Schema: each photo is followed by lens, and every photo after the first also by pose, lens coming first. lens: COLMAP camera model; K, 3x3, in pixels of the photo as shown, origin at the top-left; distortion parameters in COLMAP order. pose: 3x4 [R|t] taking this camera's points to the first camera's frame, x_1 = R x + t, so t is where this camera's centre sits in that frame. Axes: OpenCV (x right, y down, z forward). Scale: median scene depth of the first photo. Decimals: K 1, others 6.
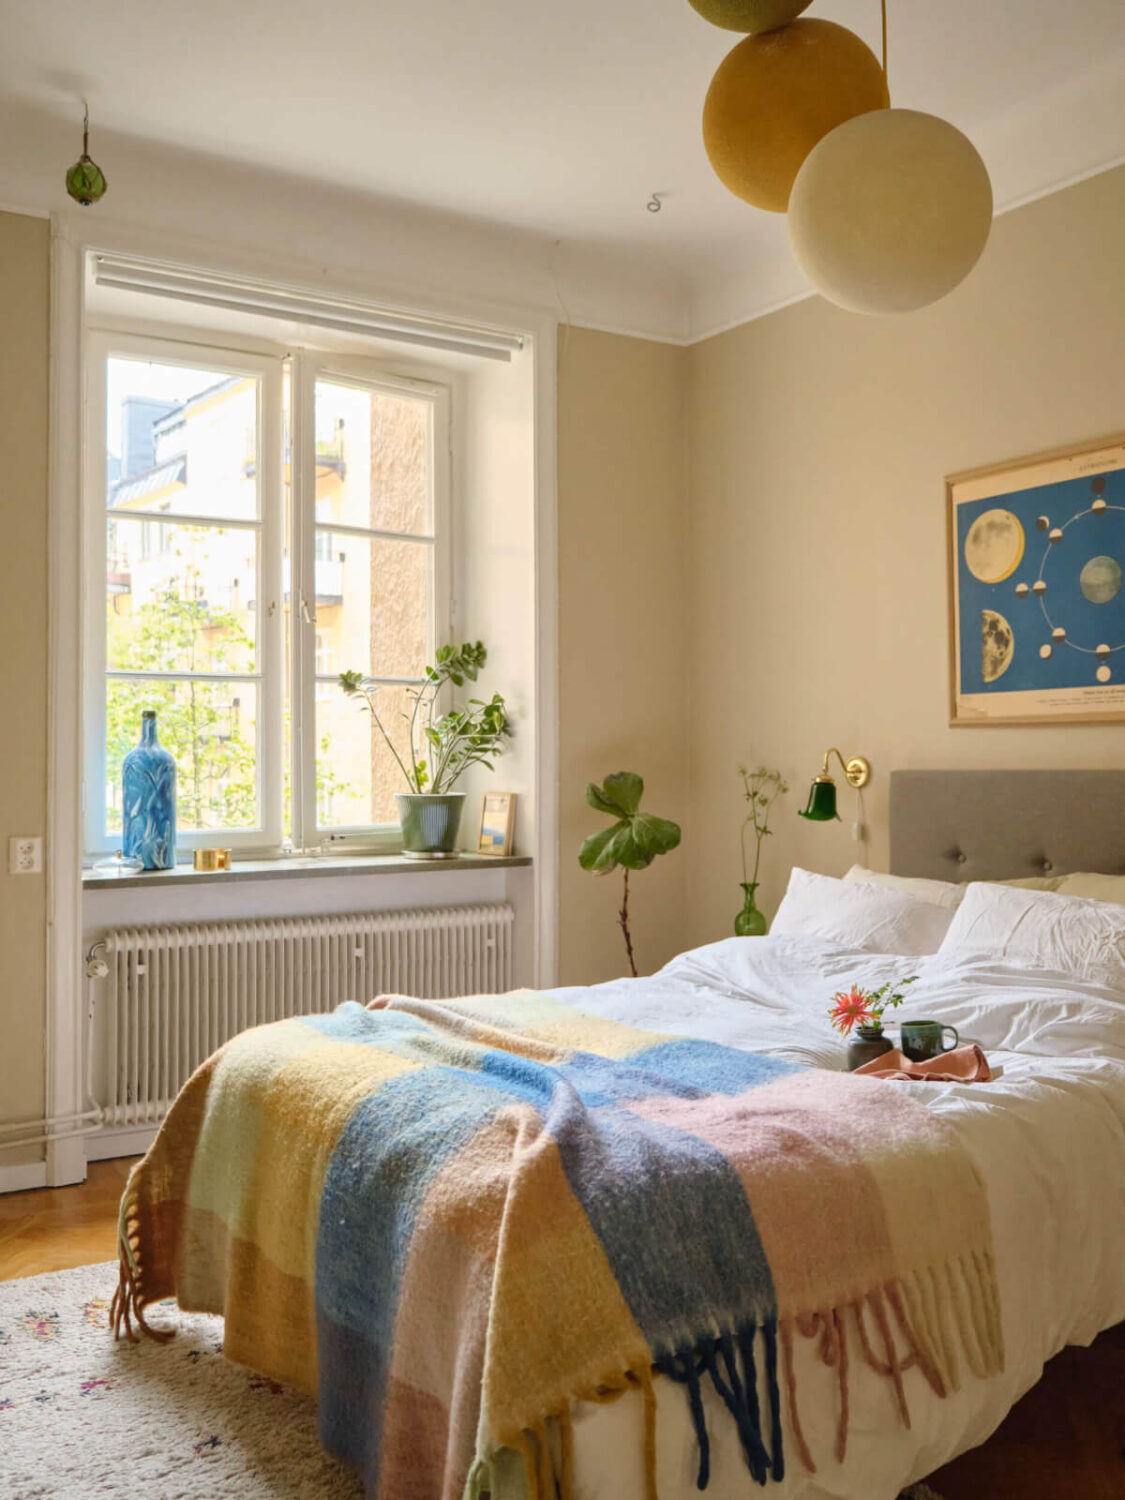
lens RADIAL K [[1346.1, 0, 556.5], [0, 1346.1, 720.0], [0, 0, 1]] dist [-0.007975, -0.021551]
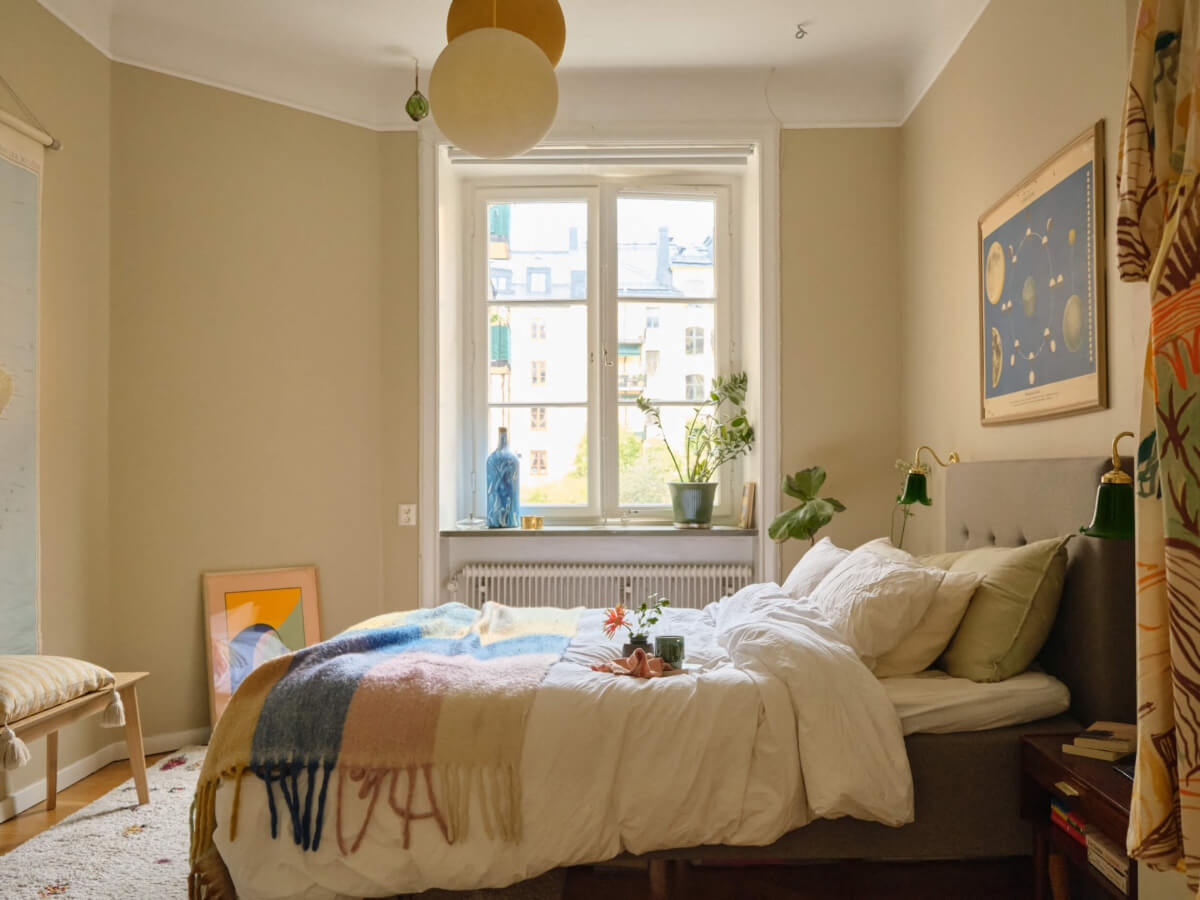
lens RADIAL K [[1076.9, 0, 608.1], [0, 1076.9, 455.3], [0, 0, 1]] dist [-0.007975, -0.021551]
pose [[0.834897, -0.006900, -0.550363, 0.521251], [0.016248, 0.999795, 0.012113, 0.013451], [0.550167, -0.019055, 0.834837, 0.015240]]
